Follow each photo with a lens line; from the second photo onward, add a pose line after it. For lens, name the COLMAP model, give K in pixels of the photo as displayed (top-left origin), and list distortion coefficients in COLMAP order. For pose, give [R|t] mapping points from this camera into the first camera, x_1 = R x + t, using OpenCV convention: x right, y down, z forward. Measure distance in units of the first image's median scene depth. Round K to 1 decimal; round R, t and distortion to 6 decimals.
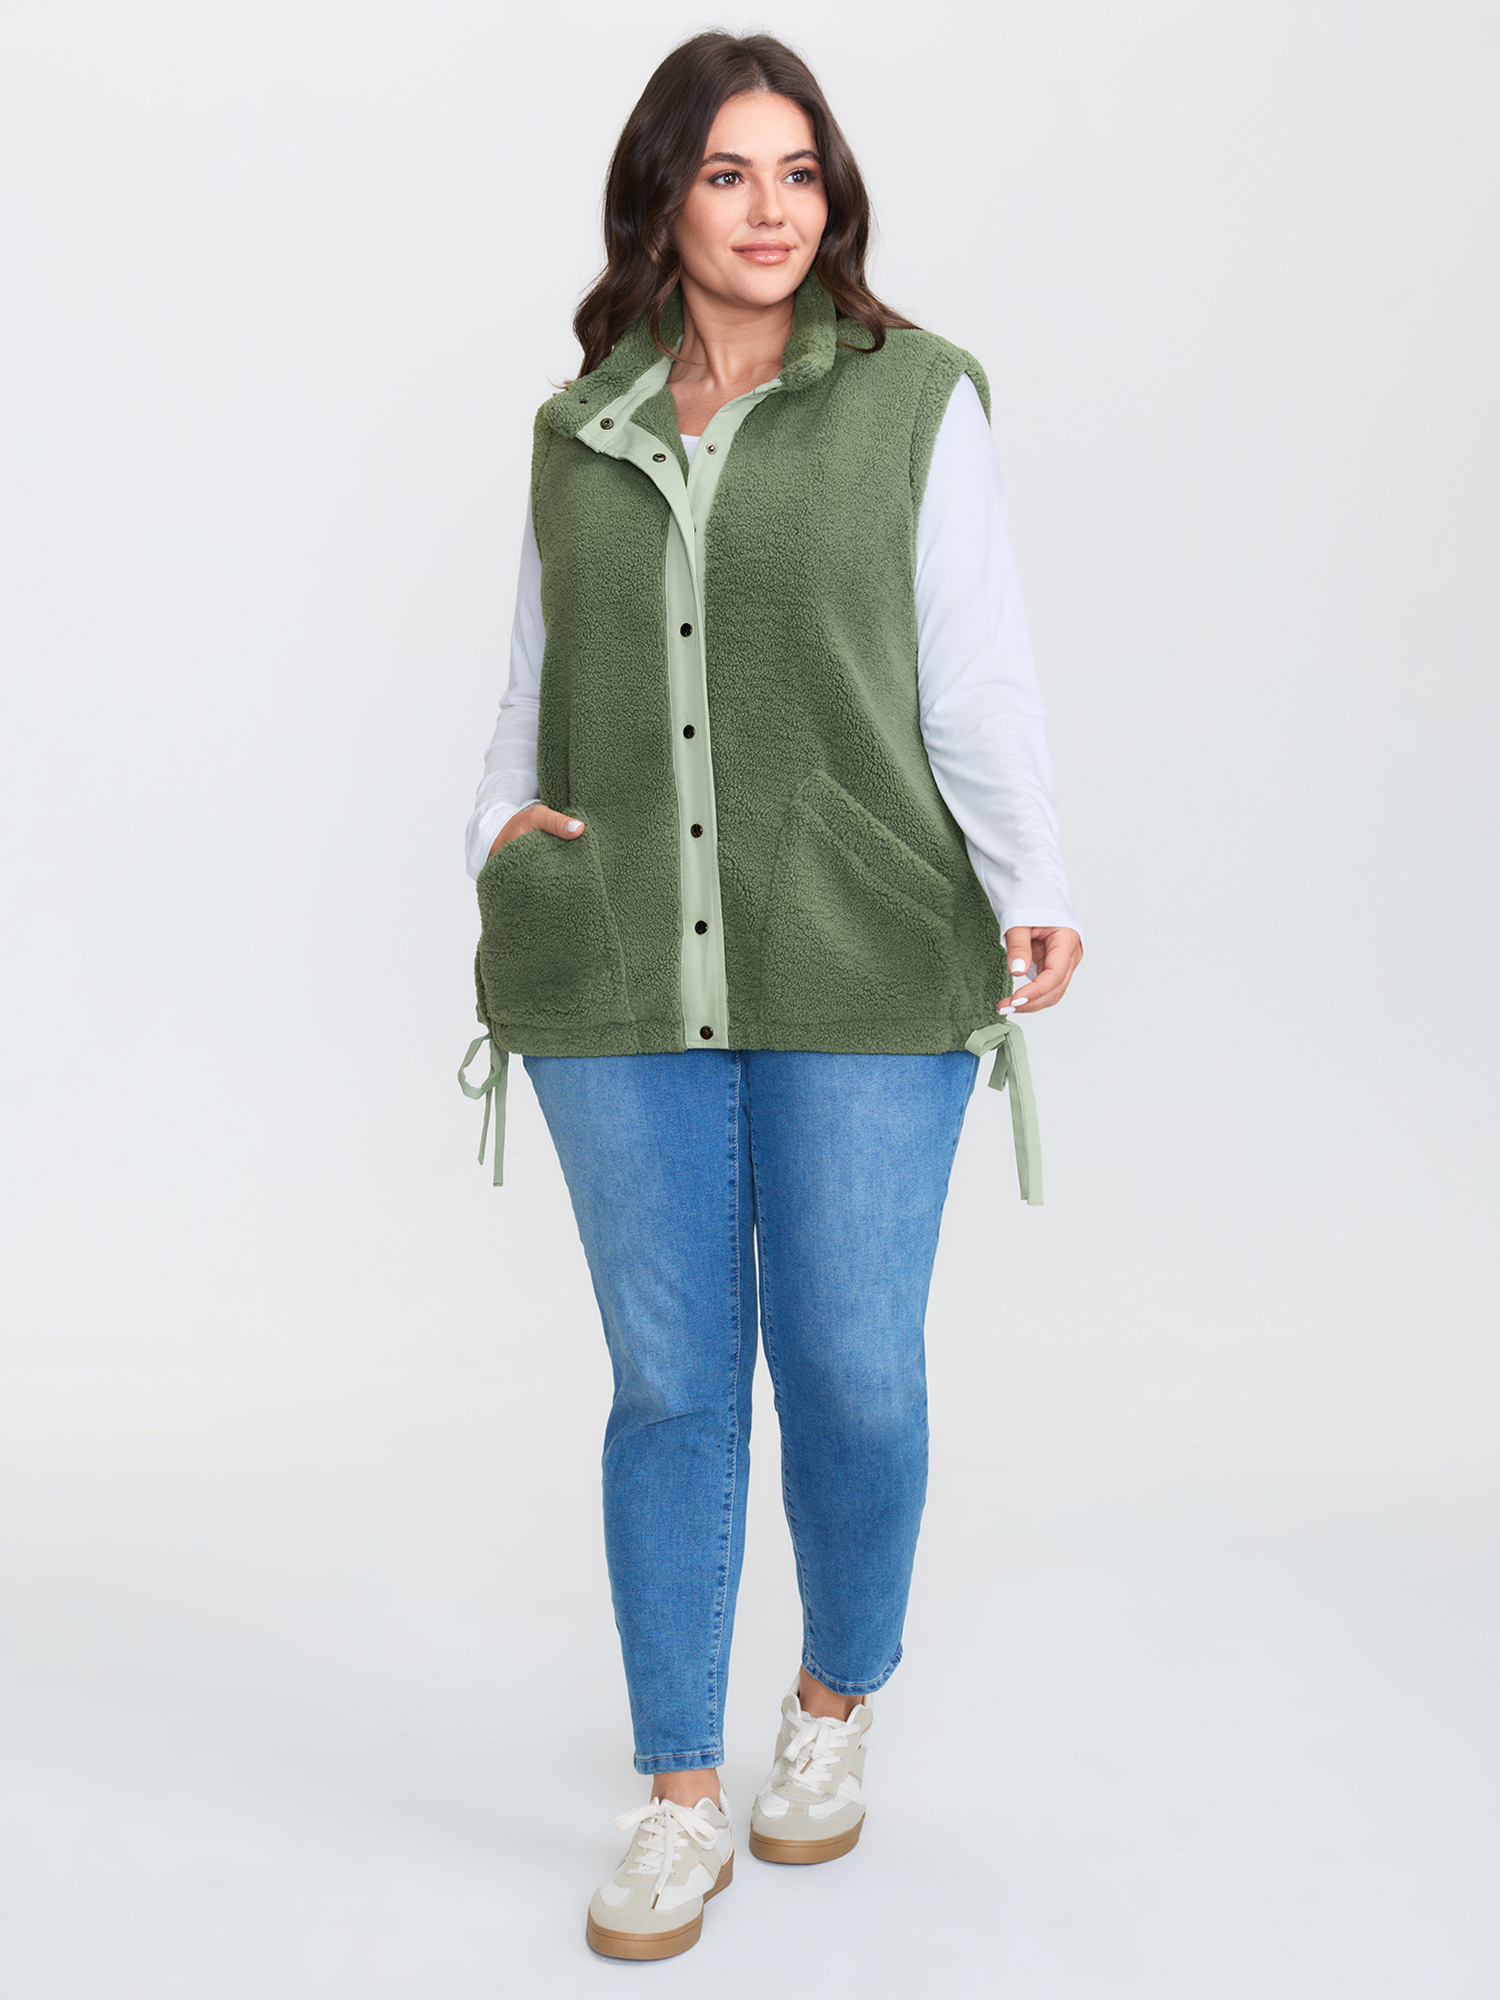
lens RADIAL K [[3507.1, 0, 750.0], [0, 3507.1, 1000.0], [0, 0, 1]] dist [0.083708, 0.100159]
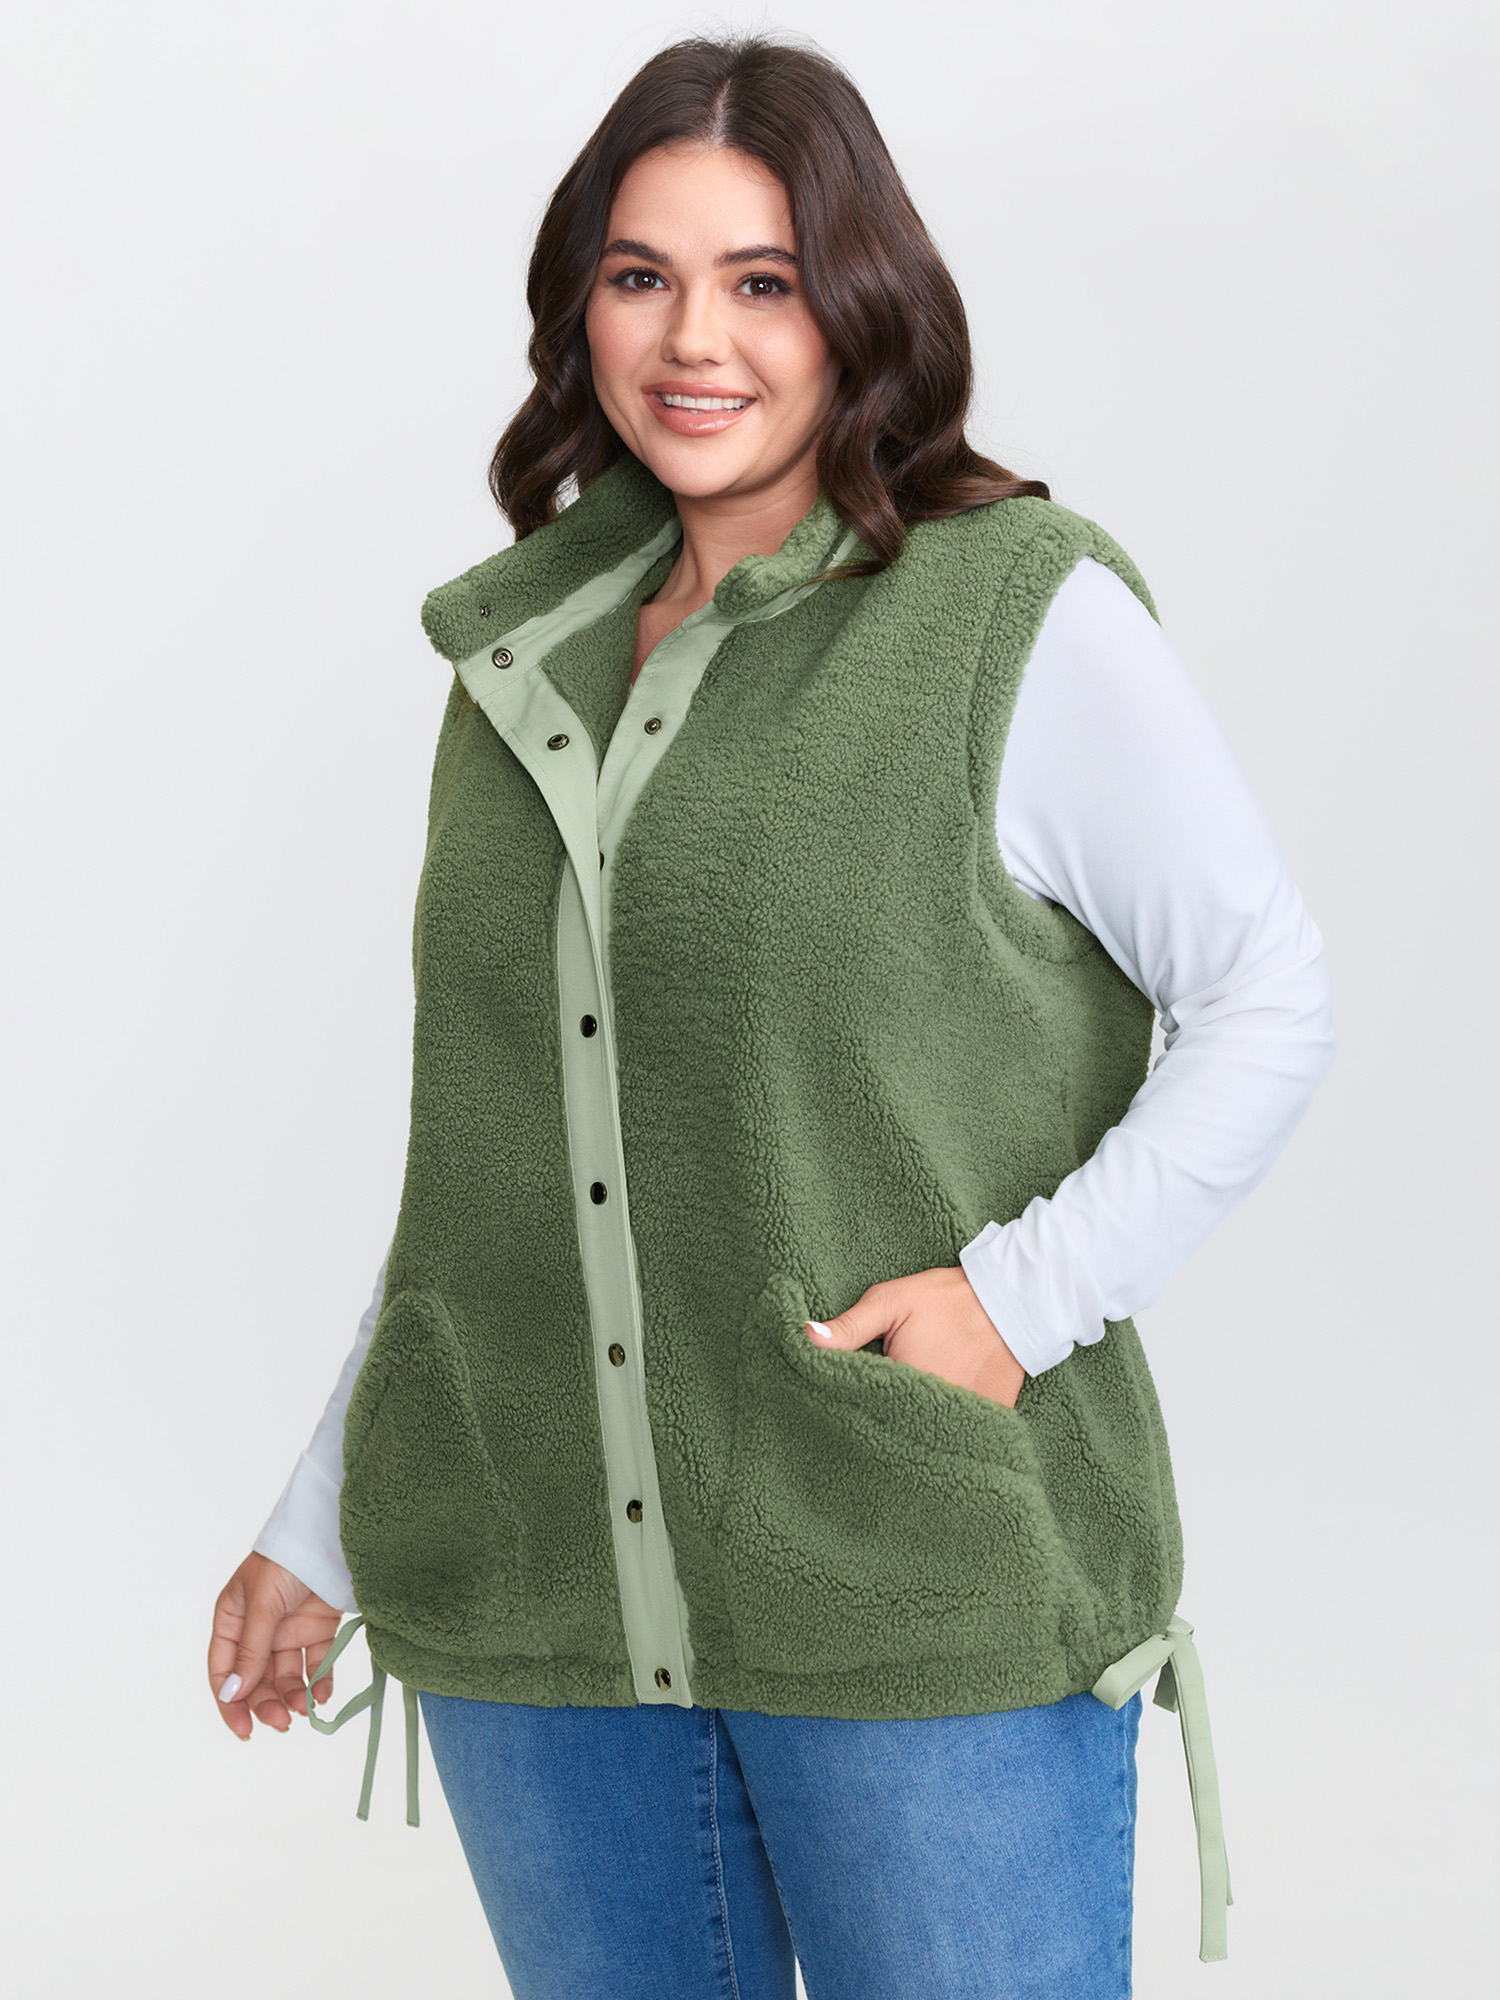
lens RADIAL K [[3951.9, 0, 750.0], [0, 3951.9, 1000.0], [0, 0, 1]] dist [0.070731, -0.161948]
pose [[0.991352, -0.037077, -0.125885, 0.093976], [0.034480, 0.999147, -0.022746, -0.092337], [0.126621, 0.018209, 0.991784, 0.324931]]
